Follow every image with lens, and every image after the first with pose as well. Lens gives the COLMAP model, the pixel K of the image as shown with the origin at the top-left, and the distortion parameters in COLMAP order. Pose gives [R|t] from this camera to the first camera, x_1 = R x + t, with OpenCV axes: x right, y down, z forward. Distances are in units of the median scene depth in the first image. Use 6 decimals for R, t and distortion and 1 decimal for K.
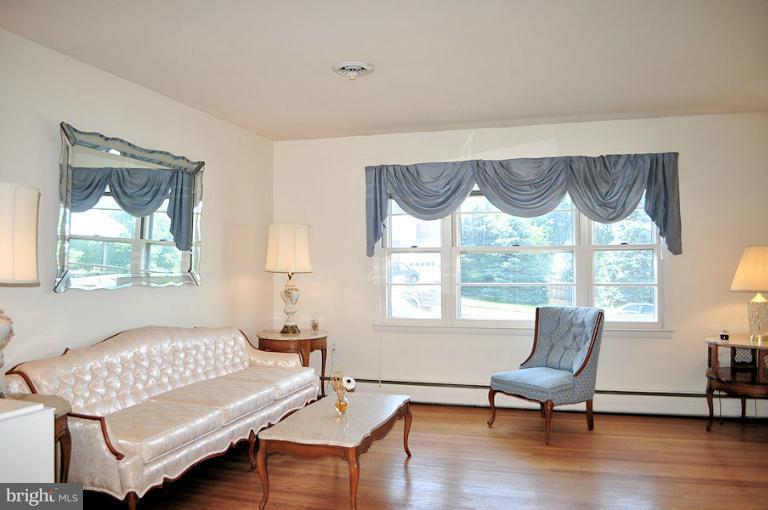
lens RADIAL K [[611.2, 0, 384.3], [0, 611.2, 253.4], [0, 0, 1]] dist [-0.060497, -0.008772]
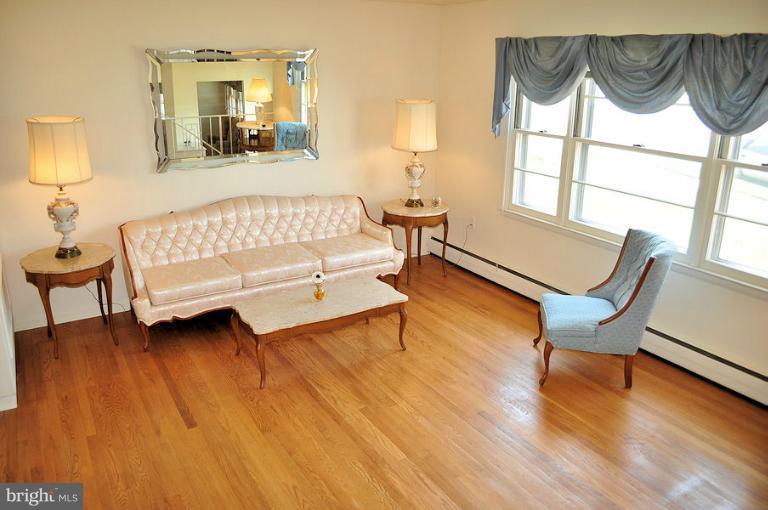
lens RADIAL K [[611.2, 0, 387.7], [0, 611.2, 255.7], [0, 0, 1]] dist [-0.060497, -0.008772]
pose [[0.738621, 0.215881, -0.638619, 0.556717], [0.004154, 0.945861, 0.324546, -0.145479], [0.674108, -0.242369, 0.697736, 0.212727]]
